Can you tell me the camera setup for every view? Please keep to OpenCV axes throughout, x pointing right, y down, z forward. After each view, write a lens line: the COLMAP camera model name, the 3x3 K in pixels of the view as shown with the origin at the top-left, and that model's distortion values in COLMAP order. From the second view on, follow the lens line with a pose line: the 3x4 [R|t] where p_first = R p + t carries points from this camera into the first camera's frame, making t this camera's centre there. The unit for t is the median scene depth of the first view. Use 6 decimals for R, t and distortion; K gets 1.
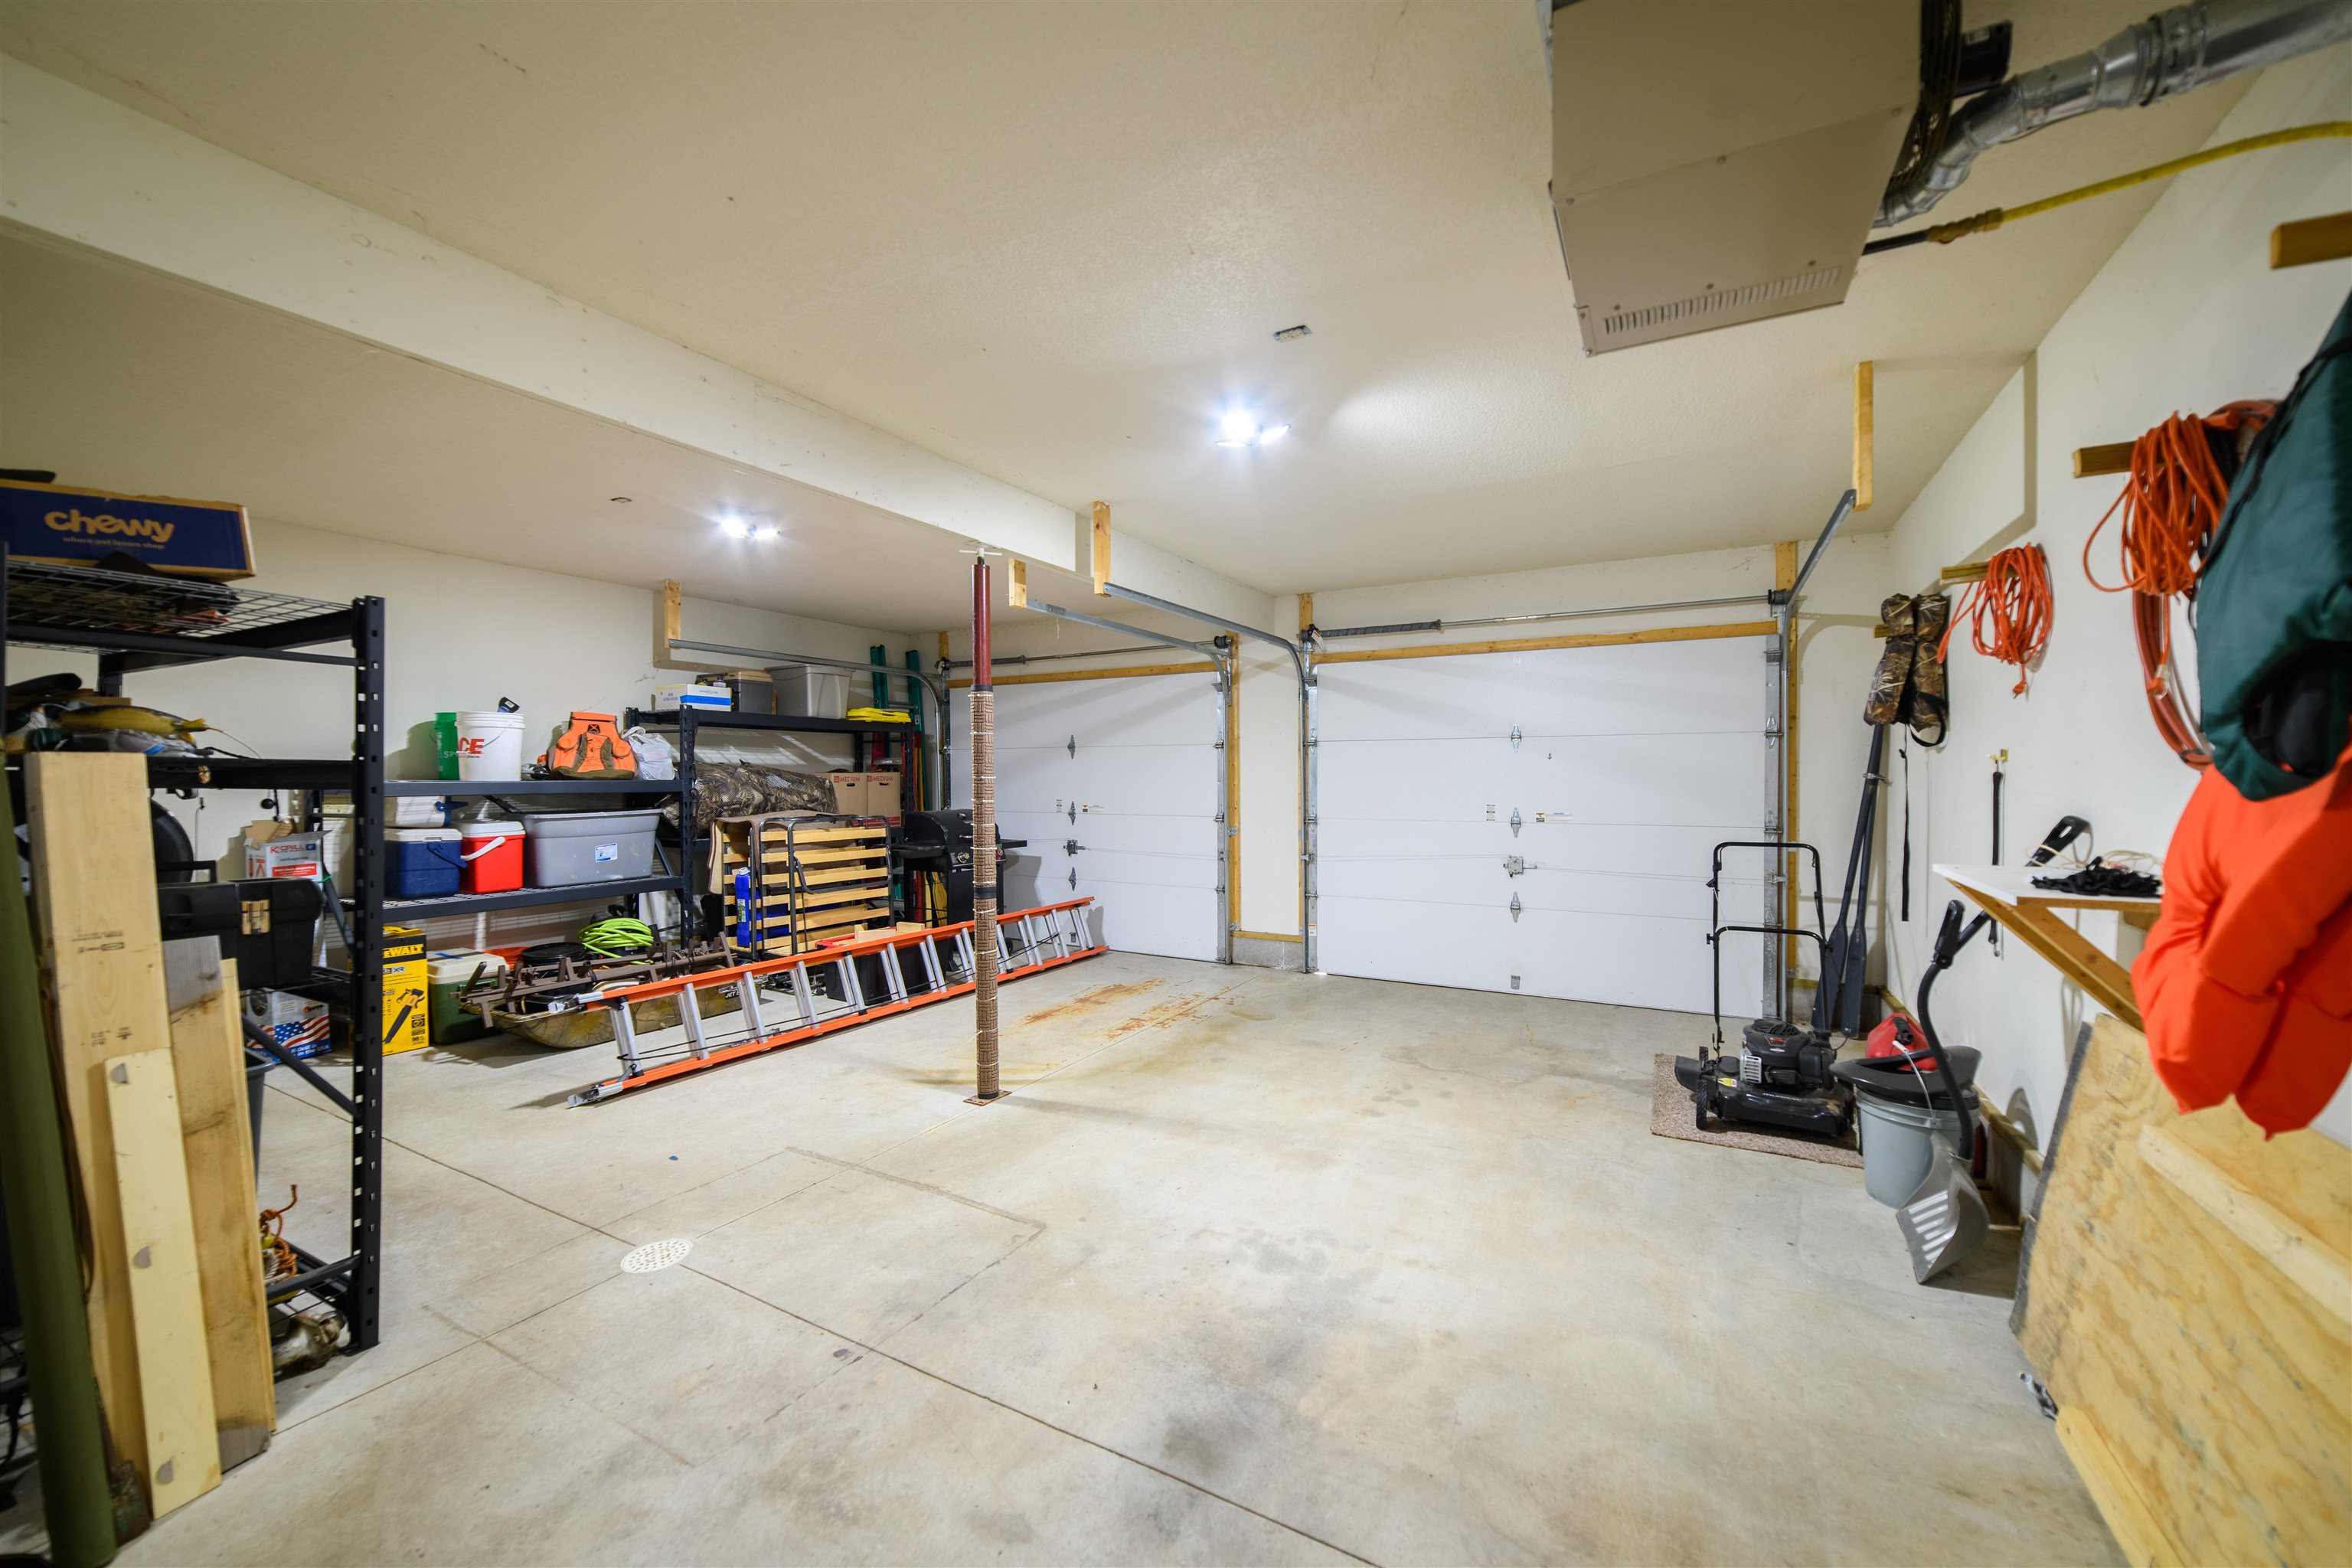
lens RADIAL K [[904.5, 0, 1179.4], [0, 904.5, 791.4], [0, 0, 1]] dist [0.000236, 0.000540]
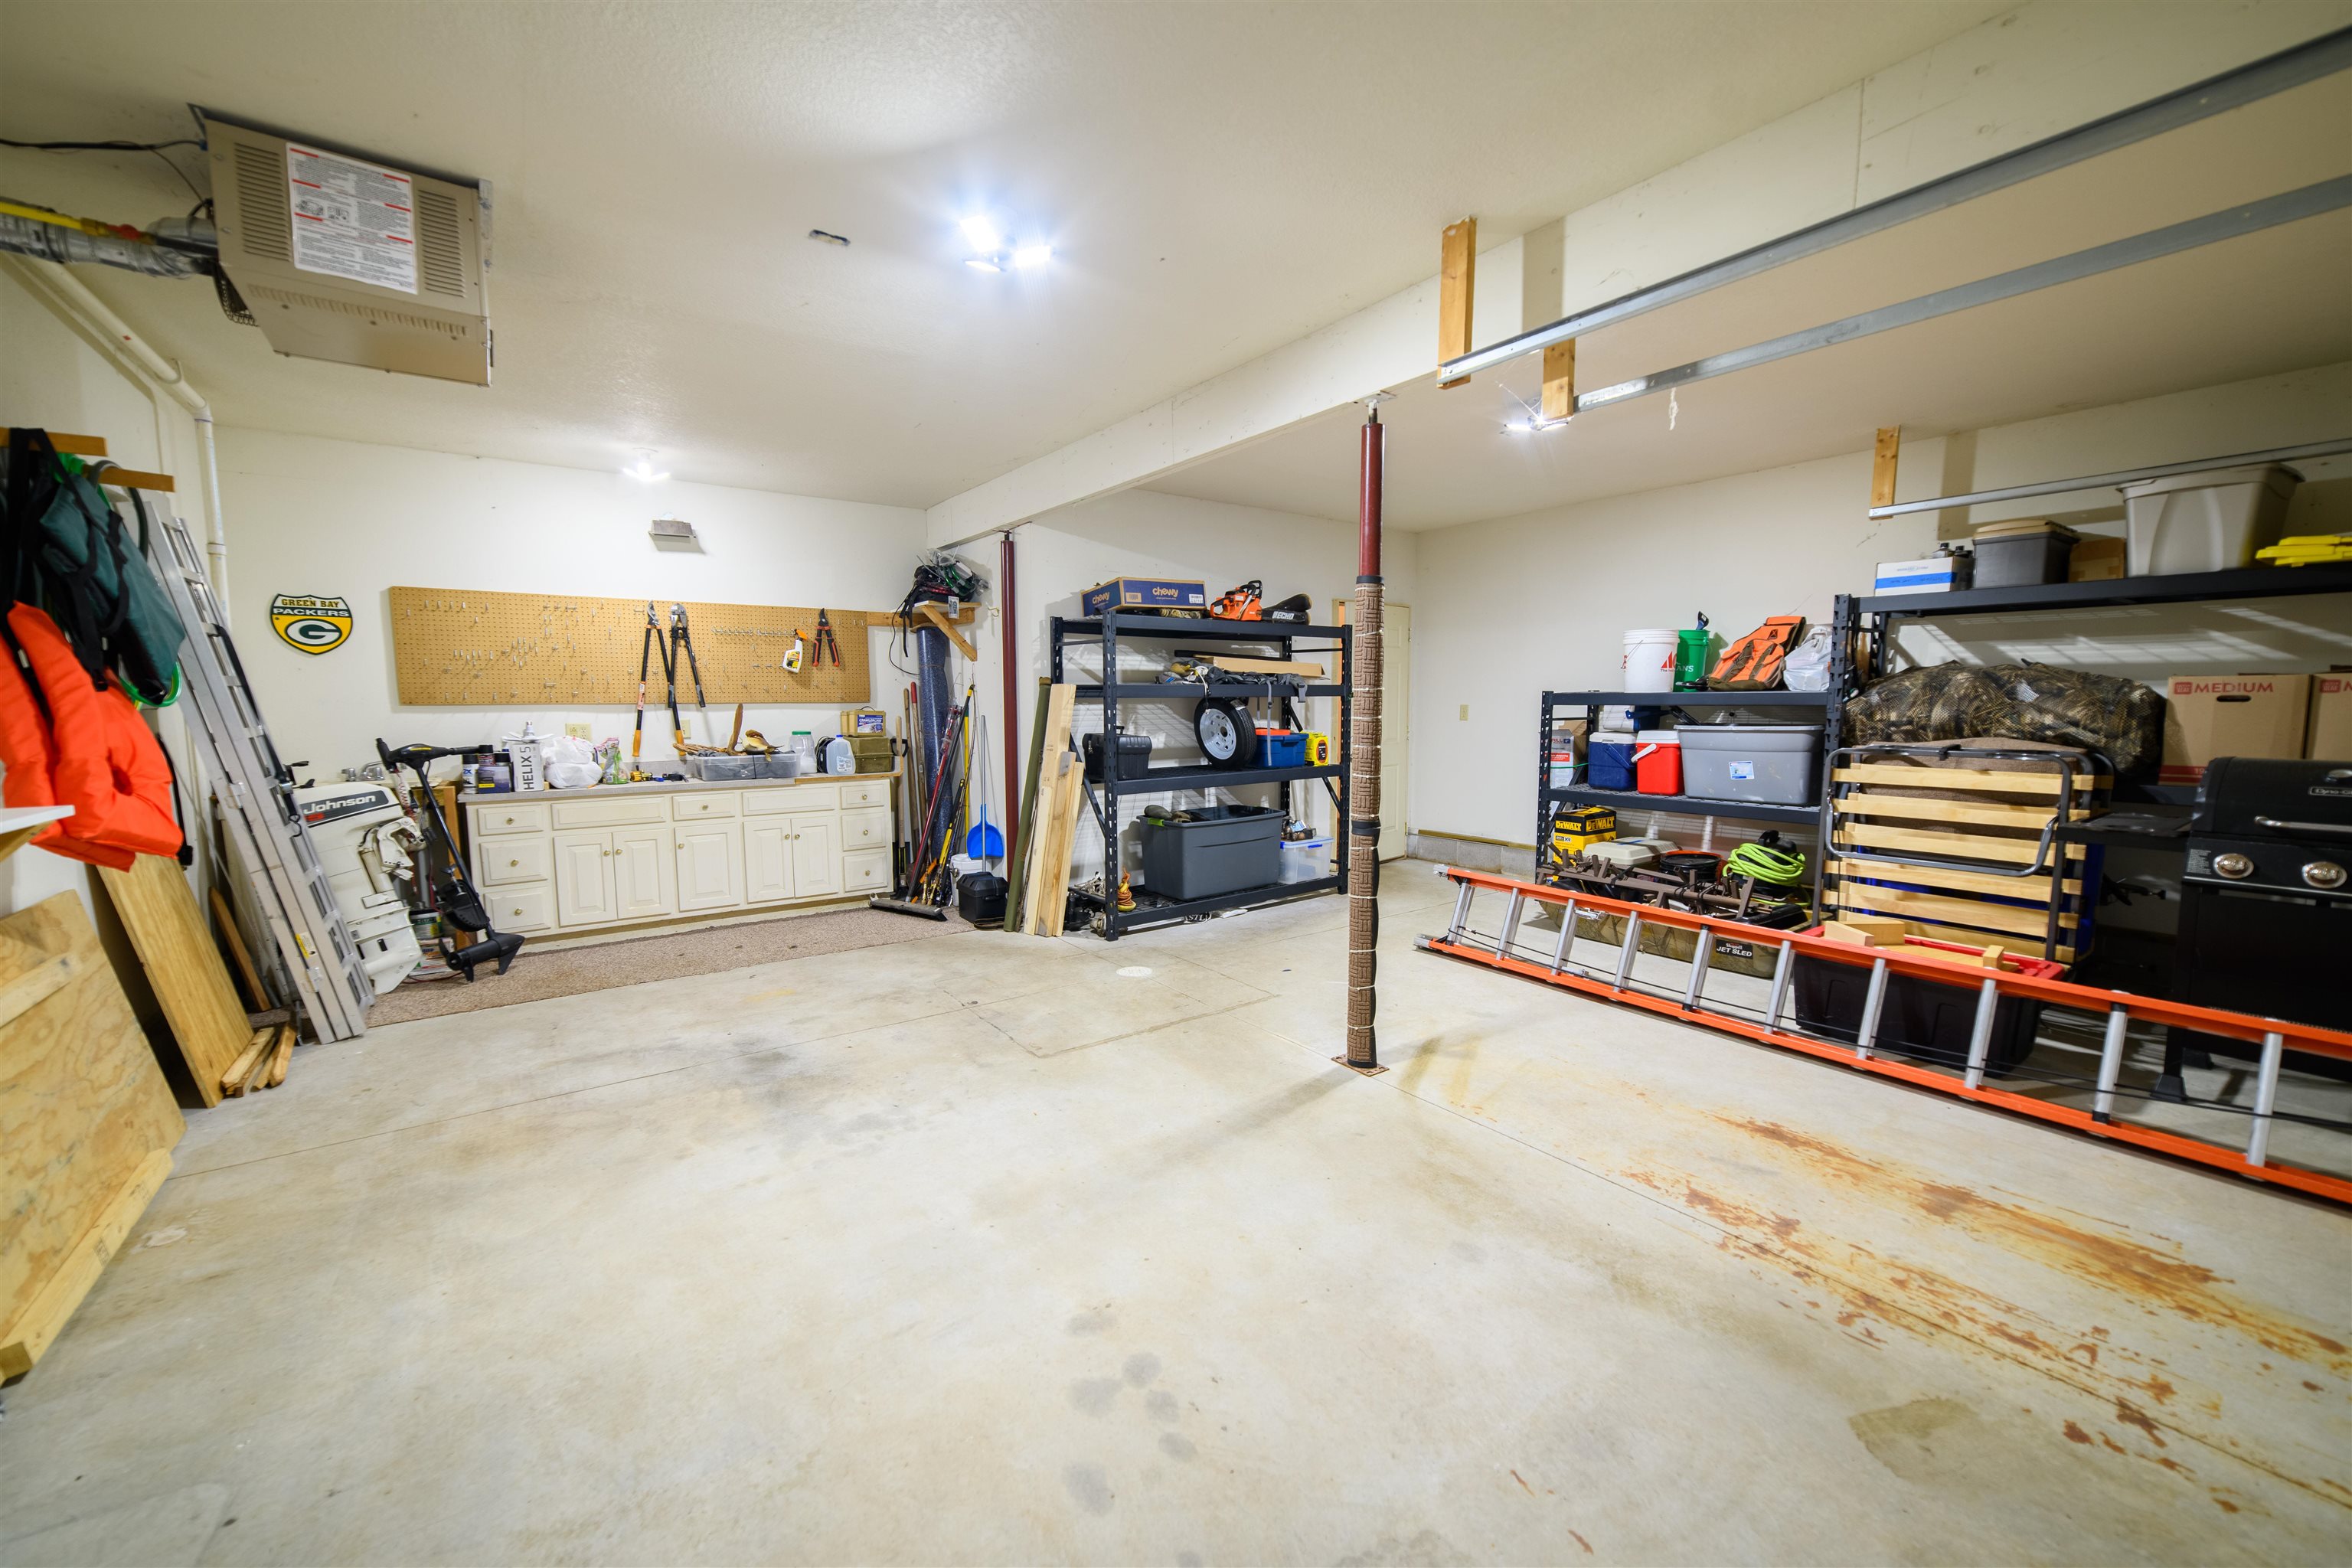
lens RADIAL K [[904.5, 0, 1182.8], [0, 904.5, 784.1], [0, 0, 1]] dist [0.000236, 0.000540]
pose [[-0.413188, 0.091751, -0.906012, 0.603318], [-0.007077, 0.994558, 0.103945, -0.014184], [0.910618, 0.049360, -0.410290, 1.172591]]
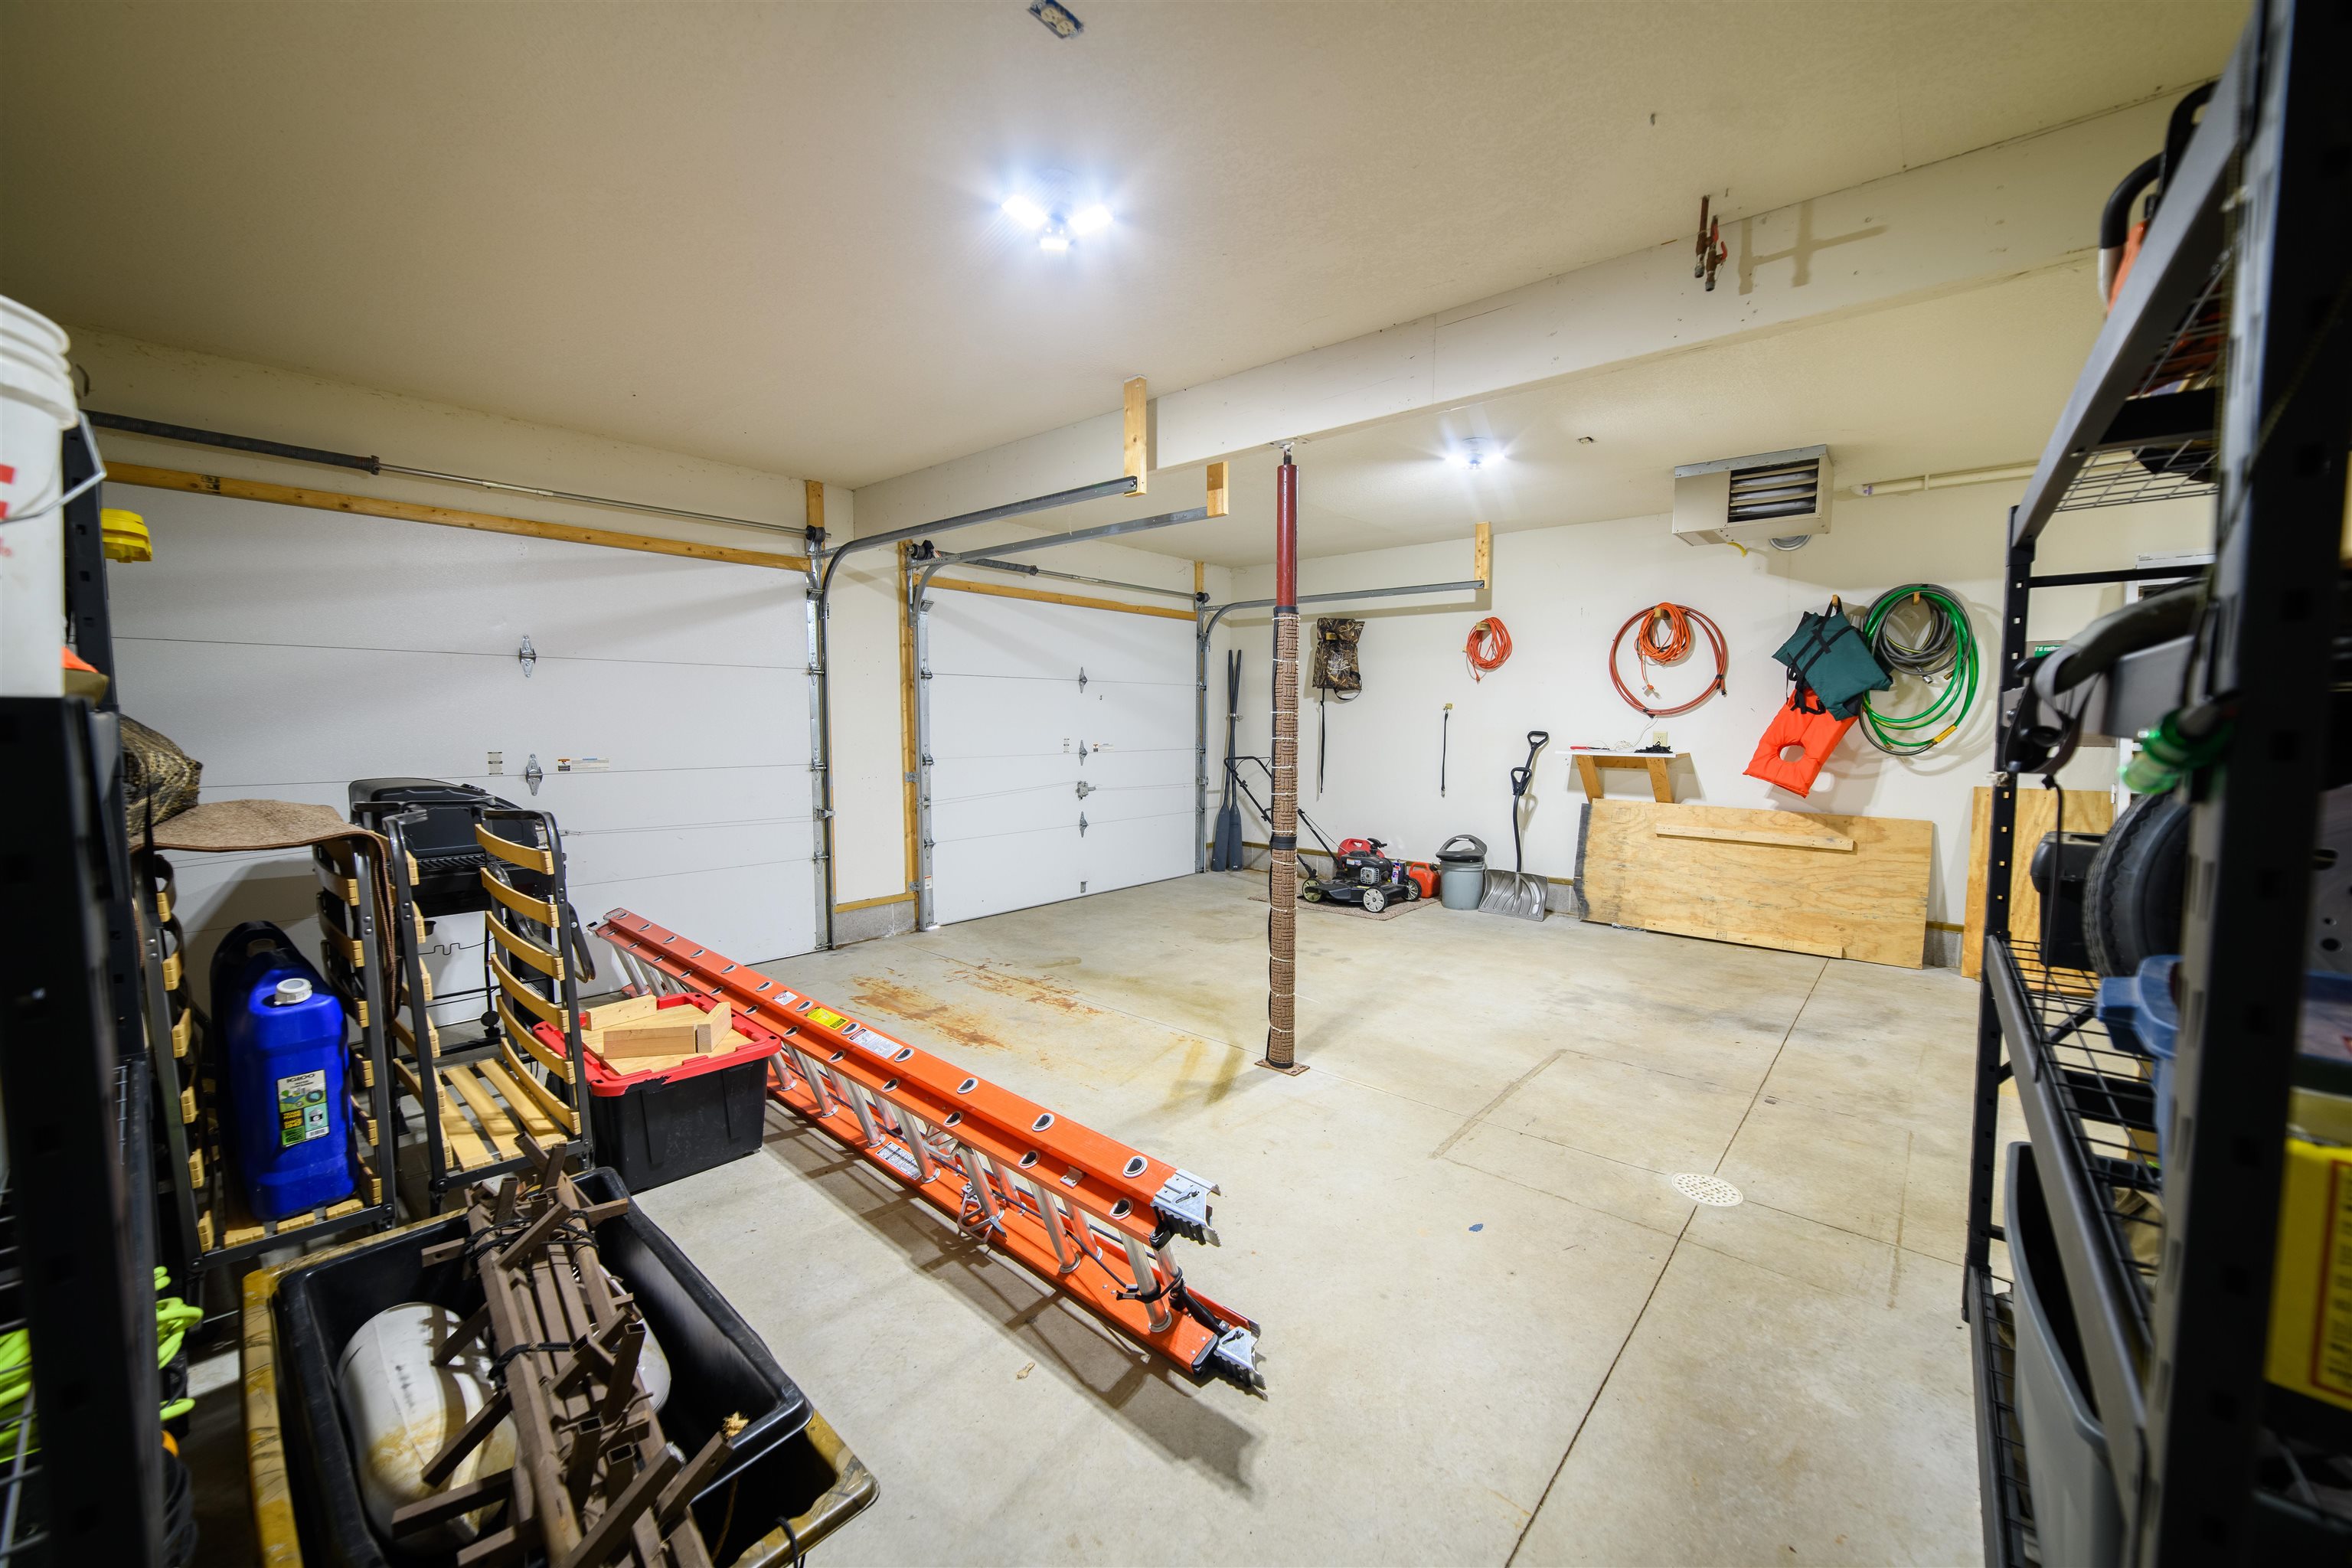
lens RADIAL K [[904.5, 0, 1182.5], [0, 904.5, 781.6], [0, 0, 1]] dist [0.000236, 0.000540]
pose [[0.194558, -0.068676, 0.978484, -1.088617], [0.011083, 0.997636, 0.067816, -0.009598], [-0.980828, -0.002349, 0.194860, 0.911288]]
